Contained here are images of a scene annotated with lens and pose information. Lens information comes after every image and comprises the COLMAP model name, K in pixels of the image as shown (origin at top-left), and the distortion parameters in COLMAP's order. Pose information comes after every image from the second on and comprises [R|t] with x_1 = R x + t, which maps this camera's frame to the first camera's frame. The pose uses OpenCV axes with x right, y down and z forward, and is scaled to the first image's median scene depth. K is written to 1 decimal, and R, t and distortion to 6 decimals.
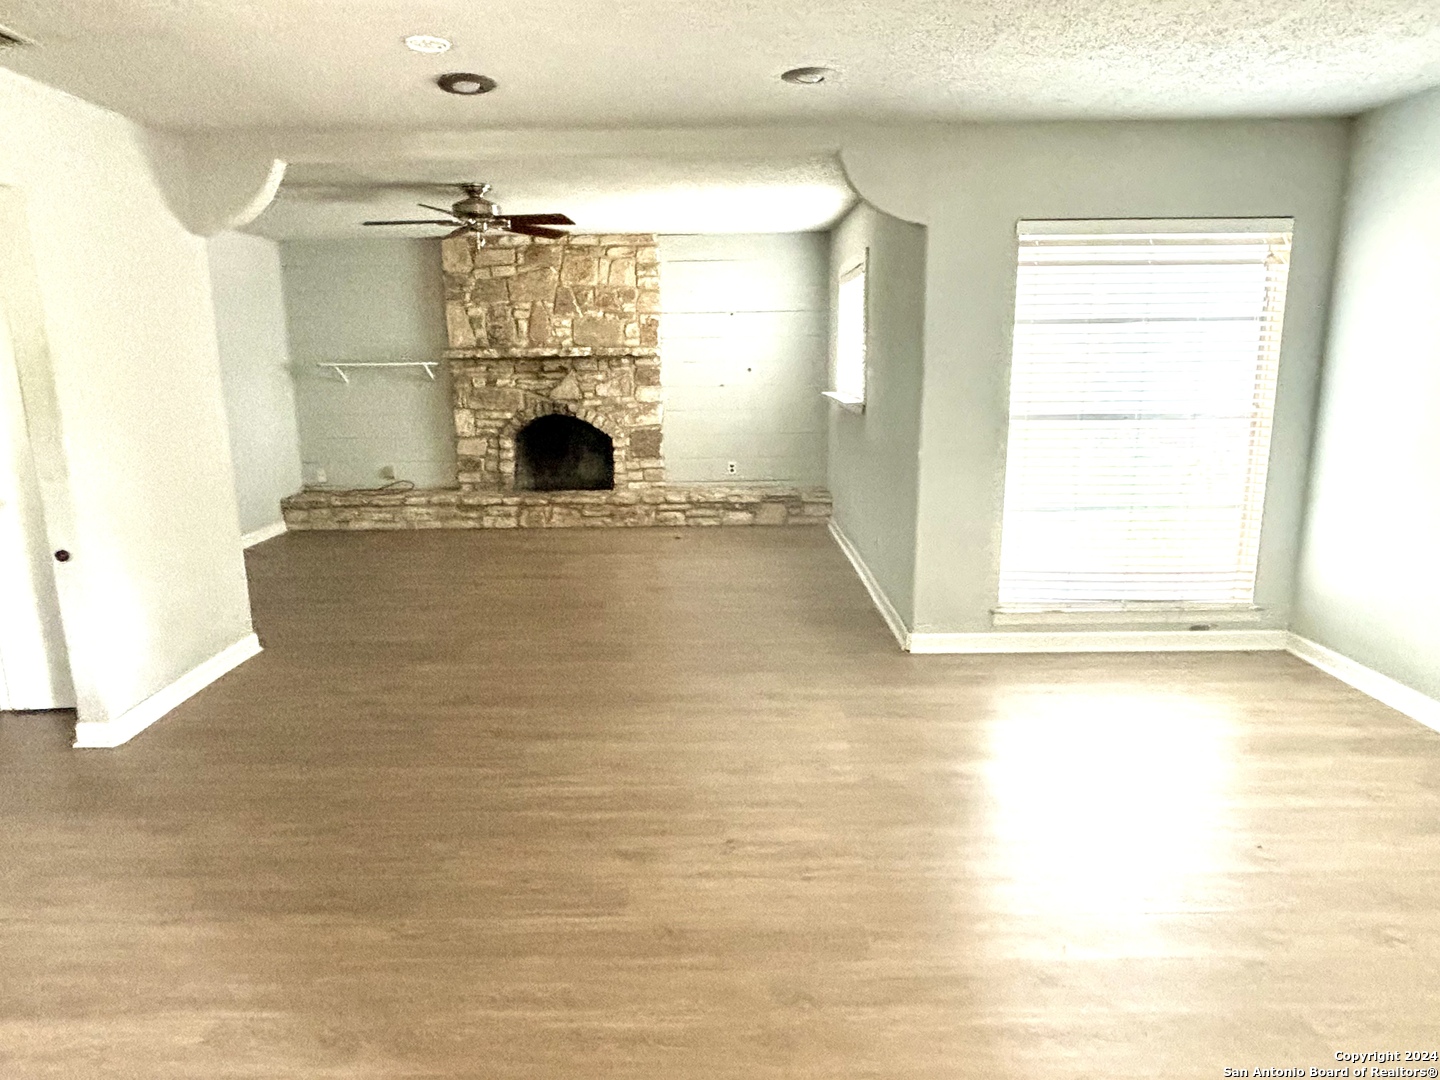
lens RADIAL K [[884.7, 0, 726.0], [0, 884.7, 543.6], [0, 0, 1]] dist [0.030164, -0.034554]
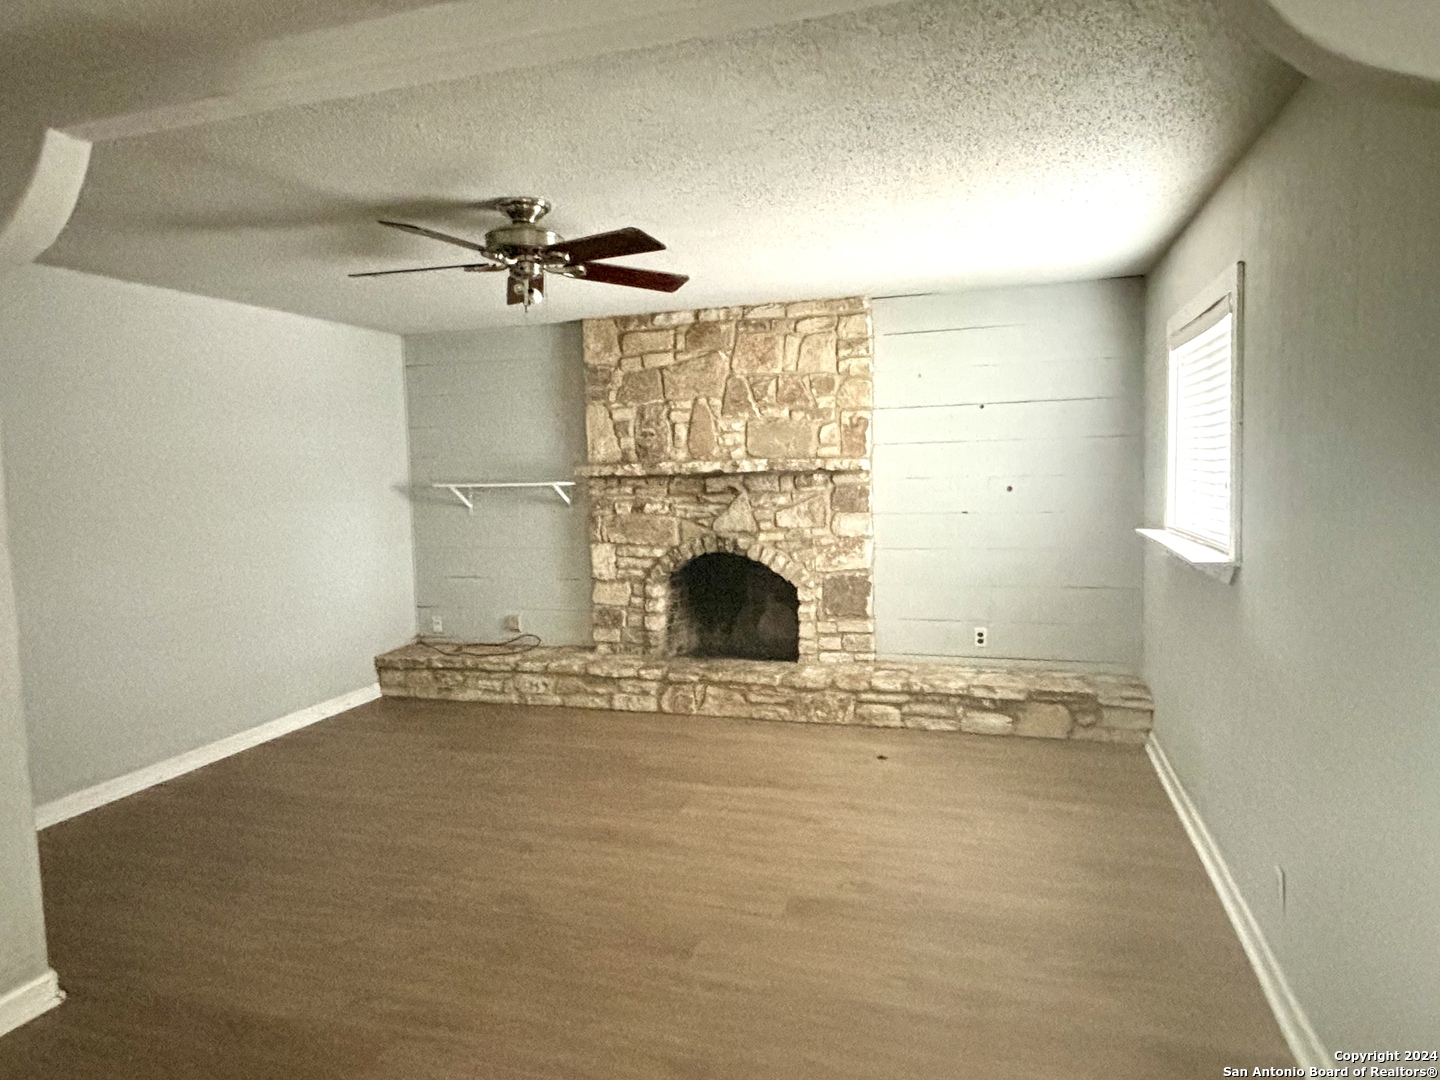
lens RADIAL K [[884.7, 0, 717.9], [0, 884.7, 531.8], [0, 0, 1]] dist [0.030164, -0.034554]
pose [[0.951922, 0.011054, -0.306140, 0.023199], [-0.051748, 0.990790, -0.125131, -0.074740], [0.301937, 0.134958, 0.943727, 0.334796]]
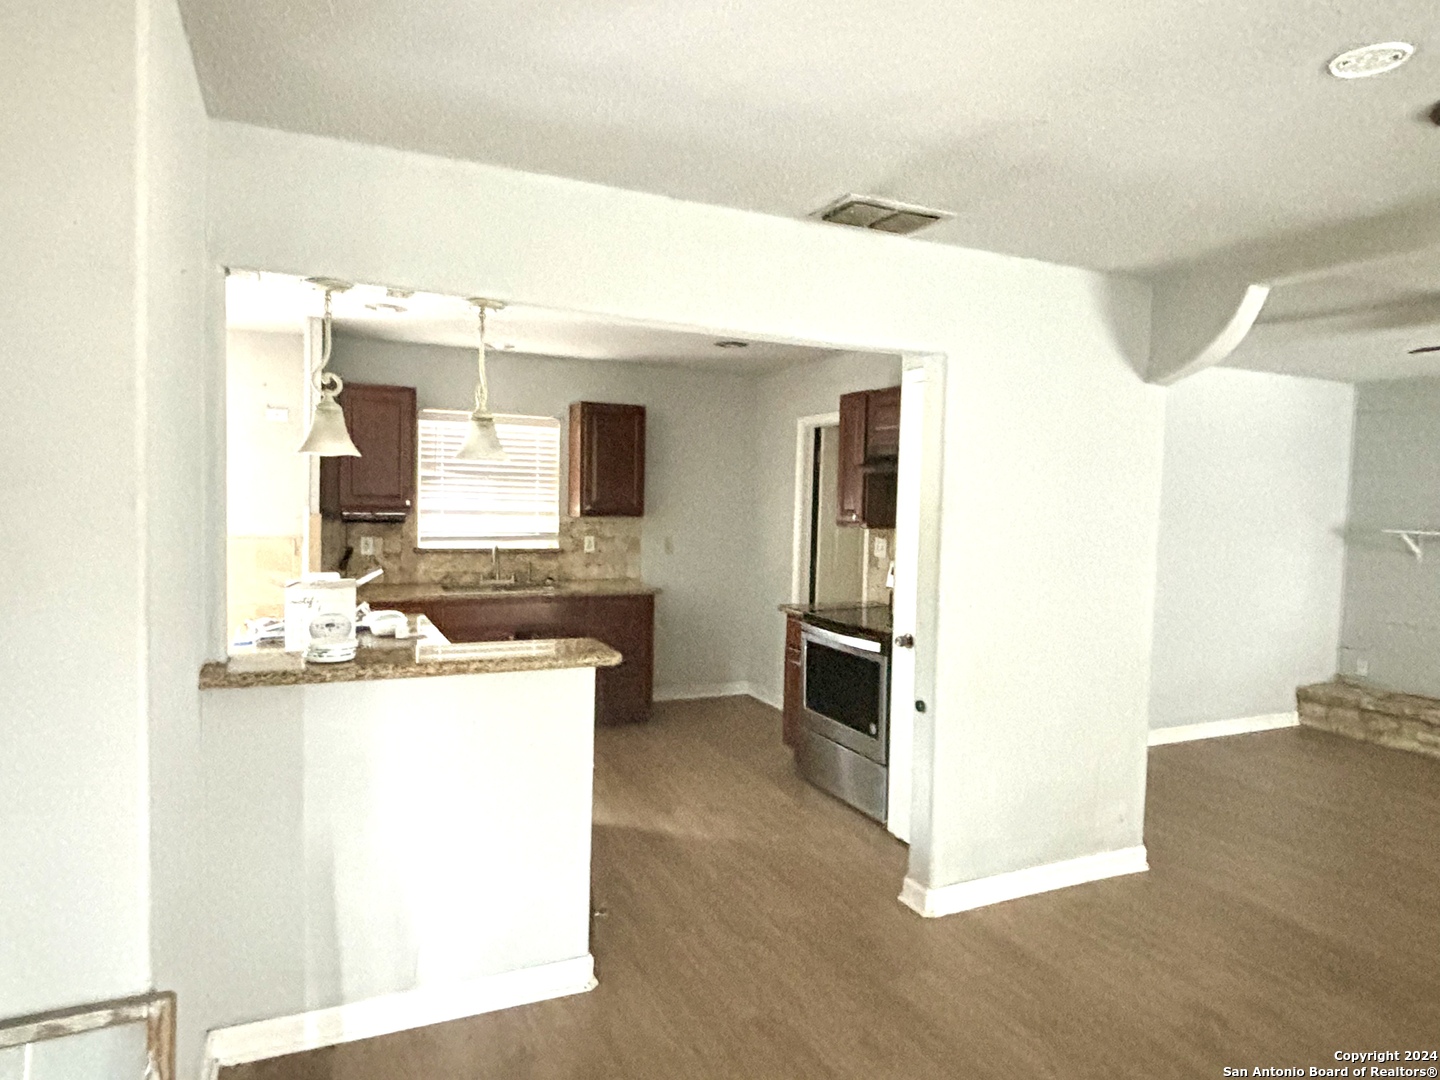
lens RADIAL K [[884.7, 0, 724.0], [0, 884.7, 535.2], [0, 0, 1]] dist [0.030164, -0.034554]
pose [[0.411625, 0.065310, -0.909010, 0.025664], [-0.224175, 0.974039, -0.031530, -0.040062], [0.883352, 0.216756, 0.415580, 0.148276]]
